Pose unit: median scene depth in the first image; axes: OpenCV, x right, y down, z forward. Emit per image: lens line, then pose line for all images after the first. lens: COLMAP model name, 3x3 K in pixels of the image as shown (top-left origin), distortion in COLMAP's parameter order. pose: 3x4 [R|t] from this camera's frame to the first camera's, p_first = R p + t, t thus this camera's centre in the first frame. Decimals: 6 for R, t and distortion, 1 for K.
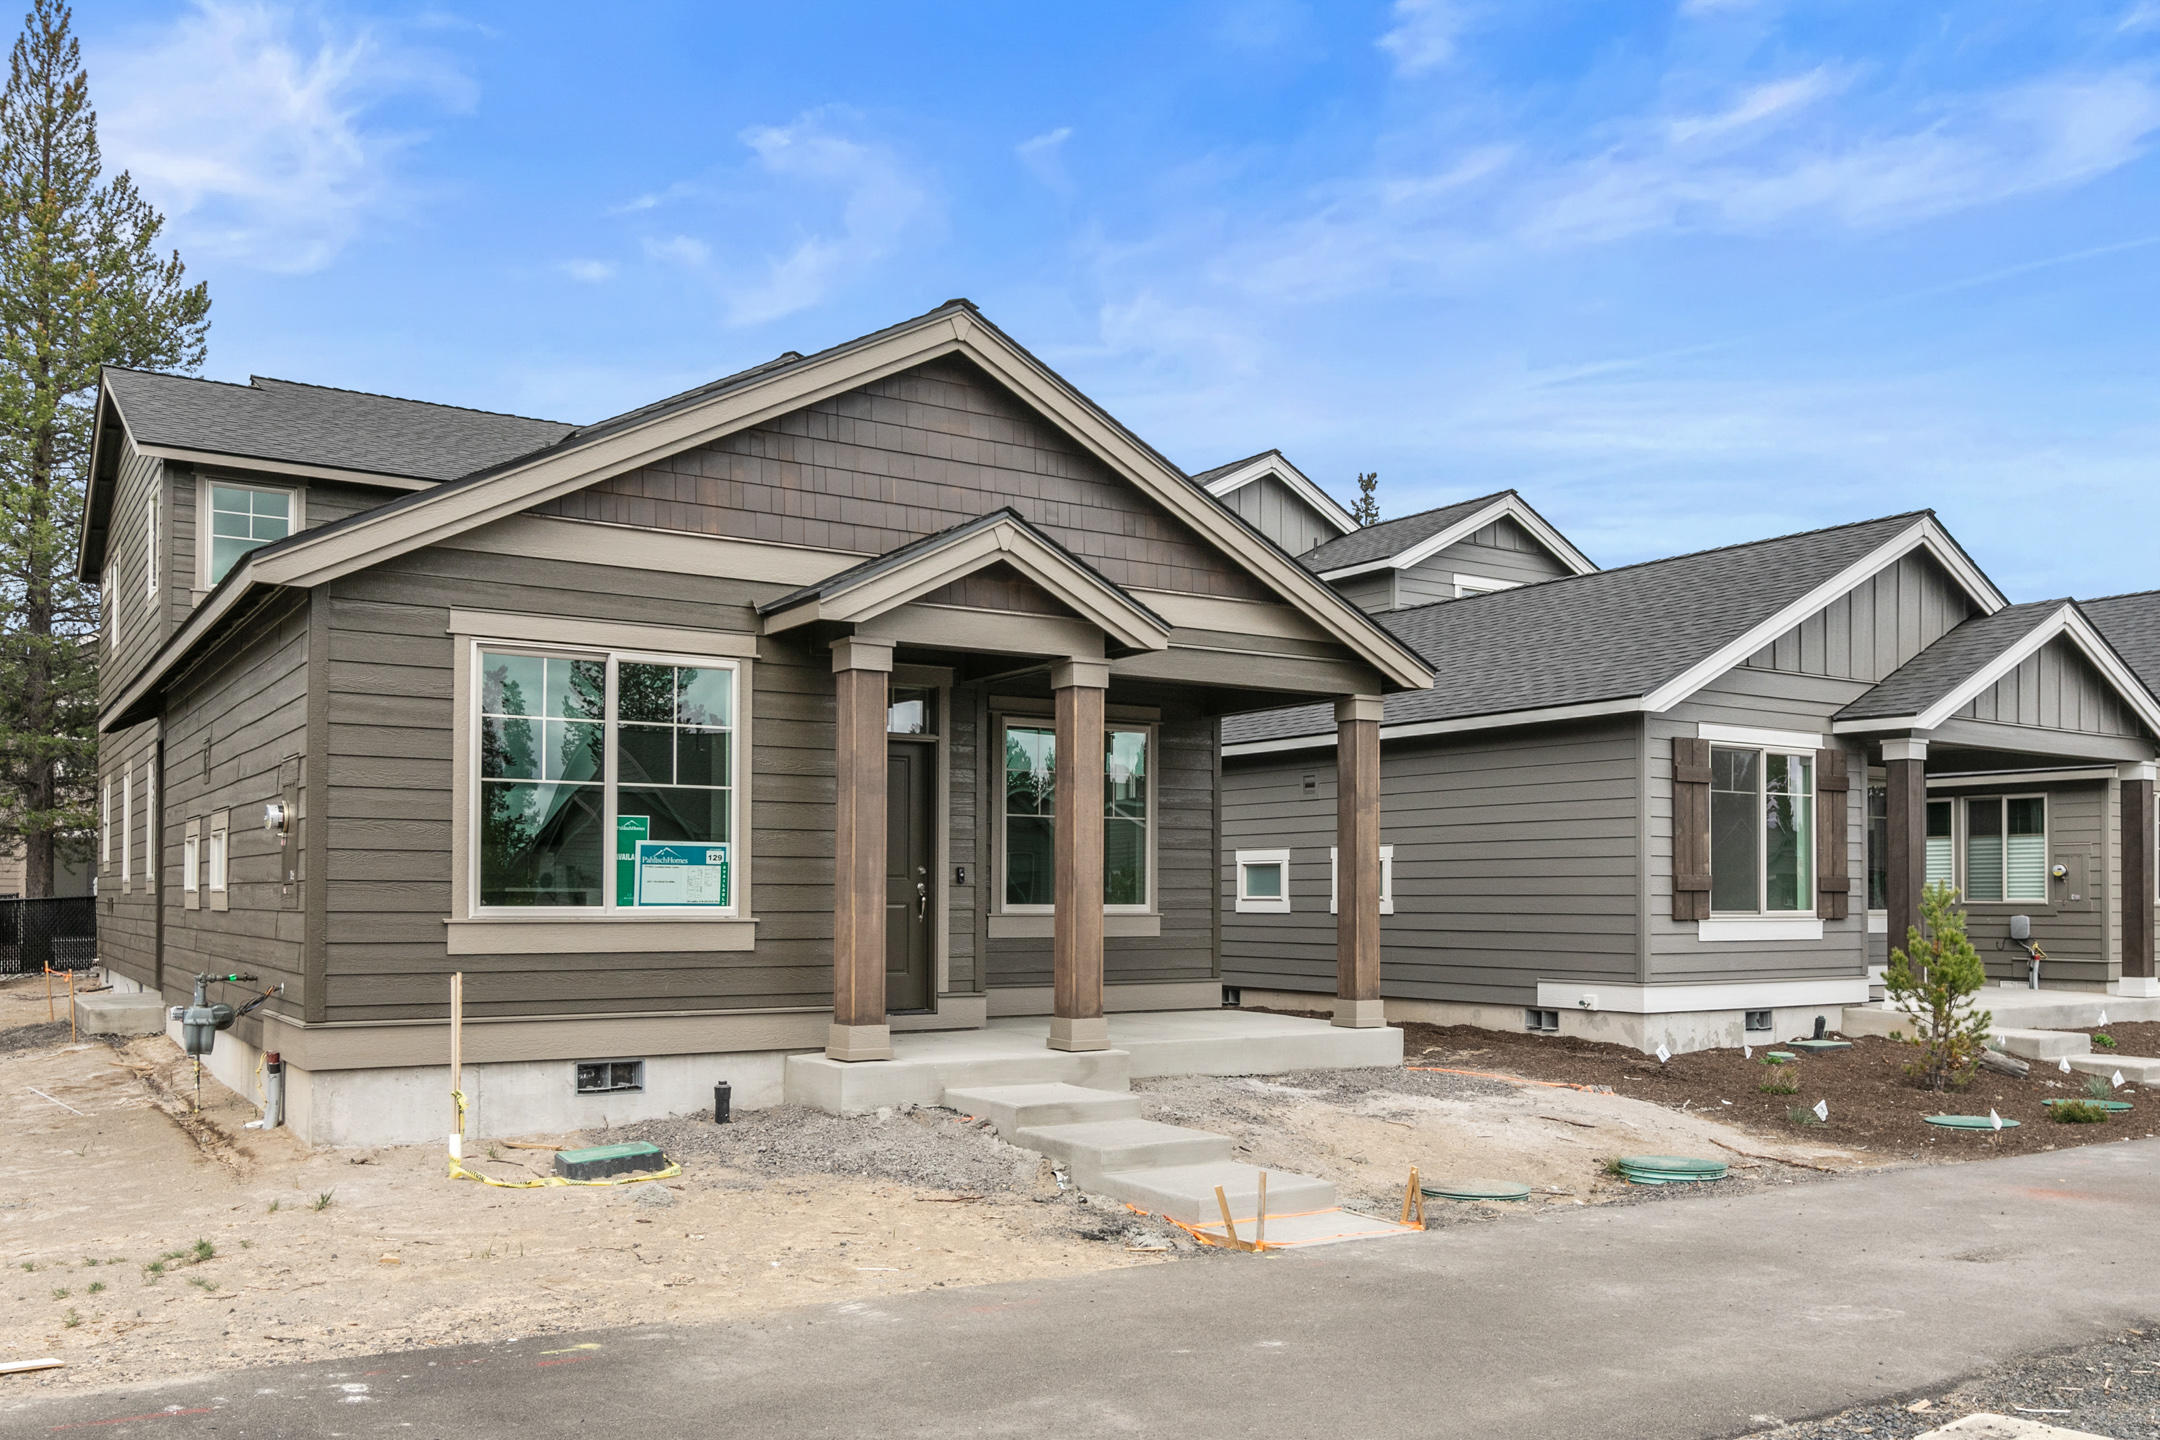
lens RADIAL K [[1556.2, 0, 1074.4], [0, 1556.2, 789.7], [0, 0, 1]] dist [-0.007977, -0.001866]
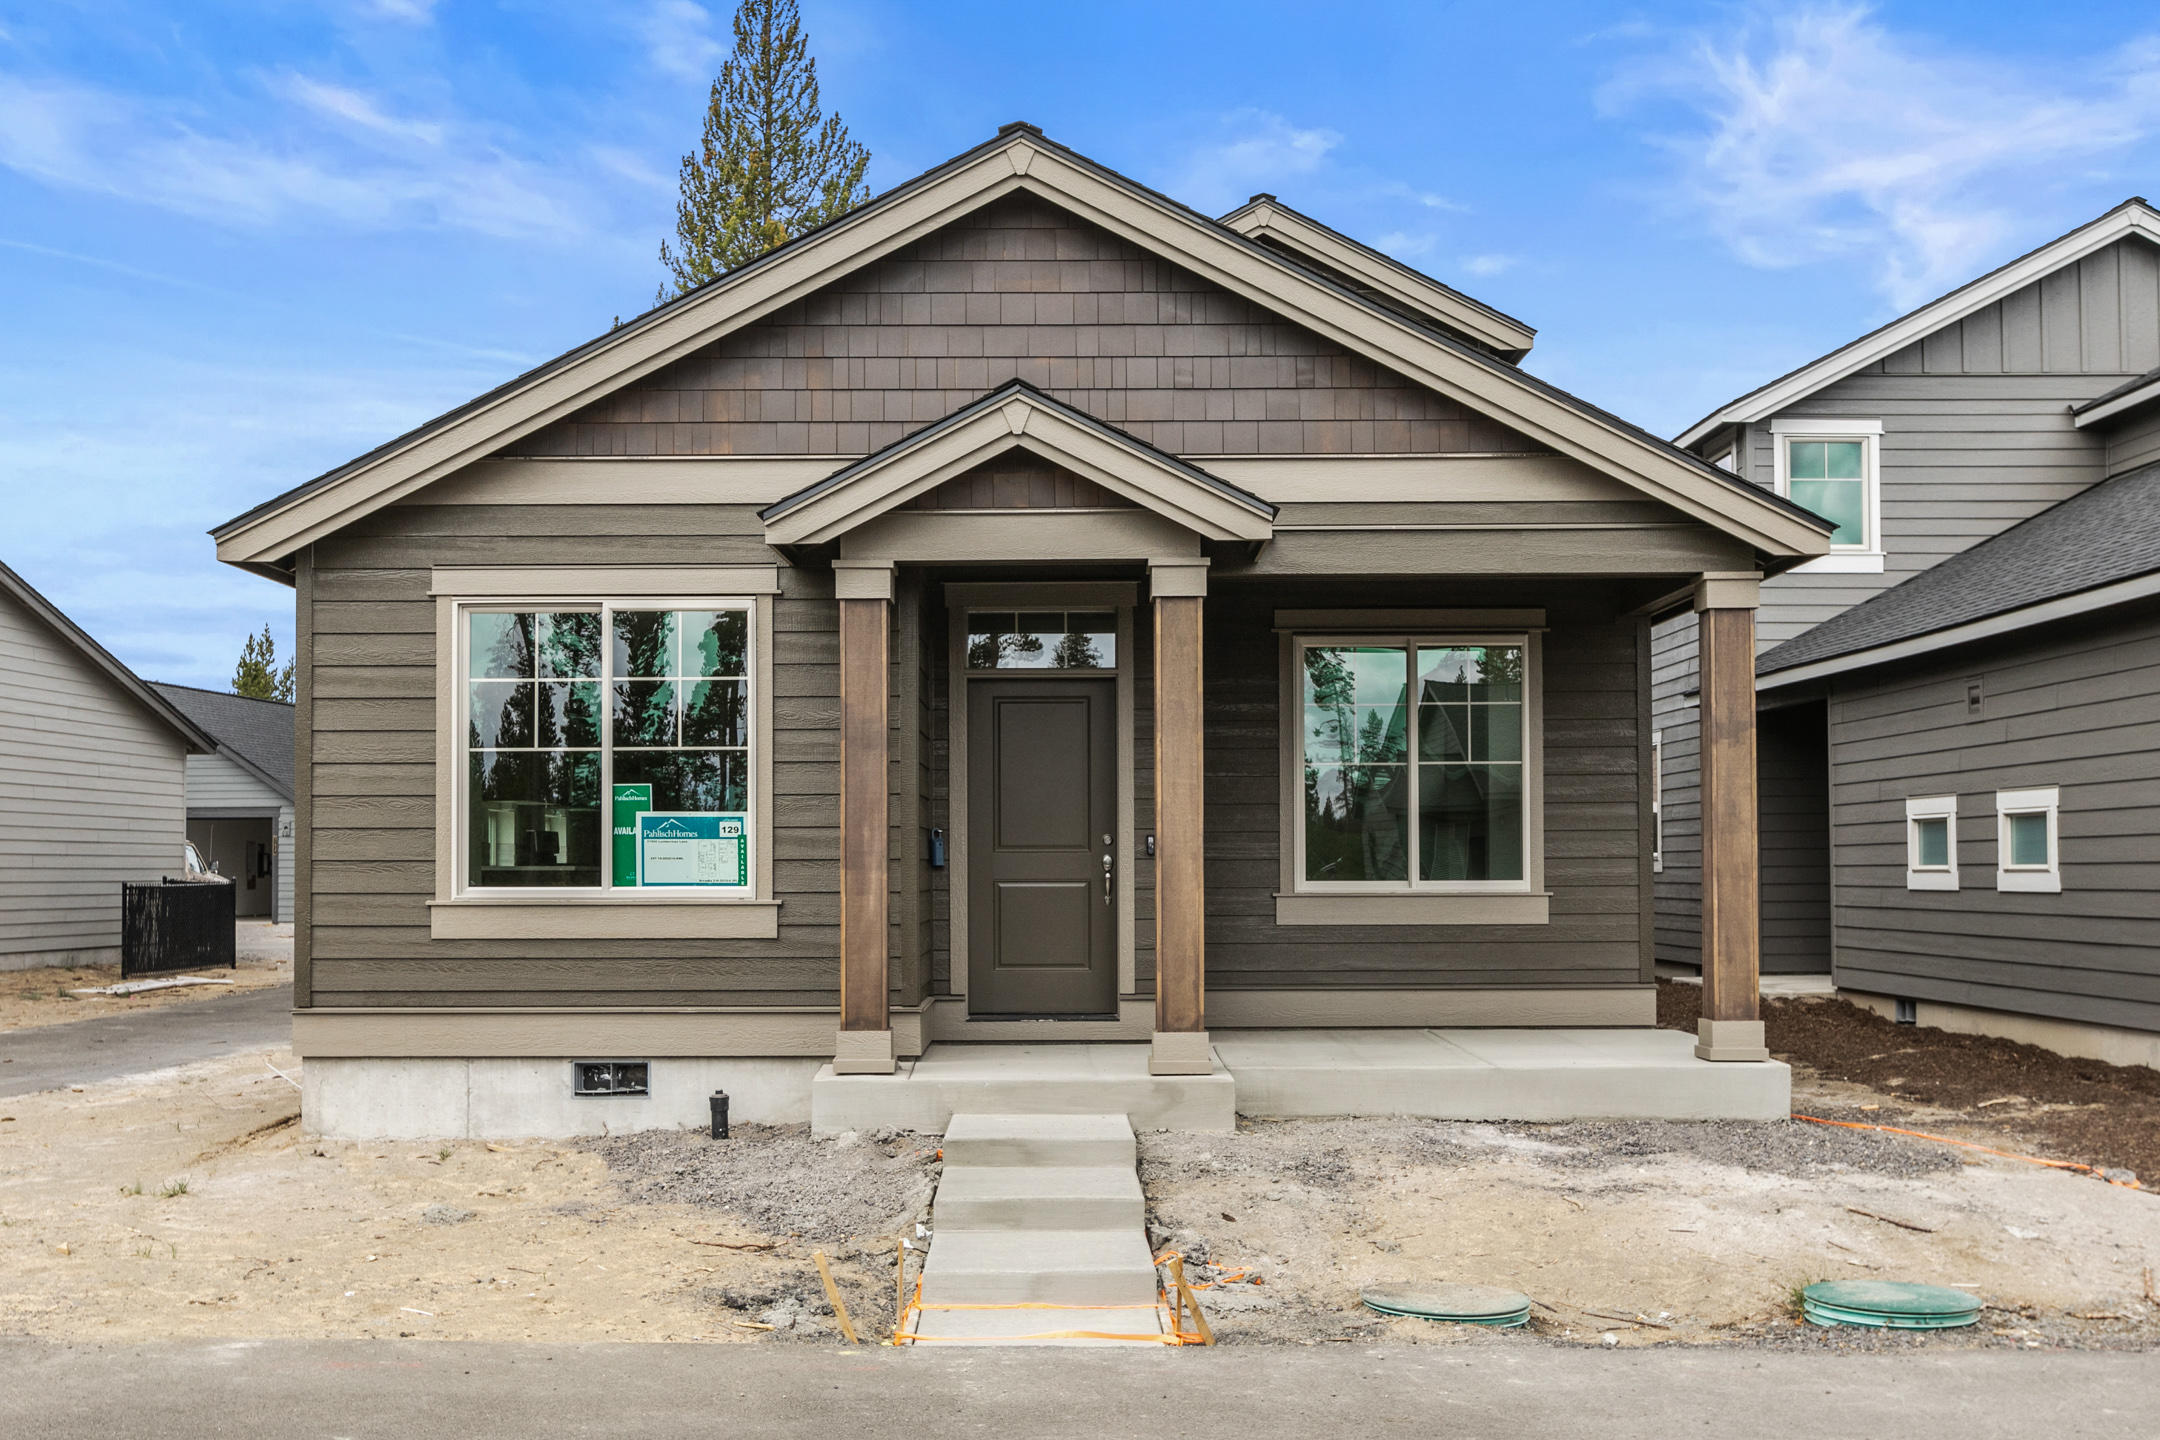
lens RADIAL K [[1948.8, 0, 1080.0], [0, 1948.8, 719.6], [0, 0, 1]] dist [-0.016729, -0.005782]
pose [[0.869851, -0.044740, -0.491282, 0.473620], [0.040794, 0.998992, -0.018749, 0.011061], [0.491625, -0.003732, 0.870799, 0.158967]]
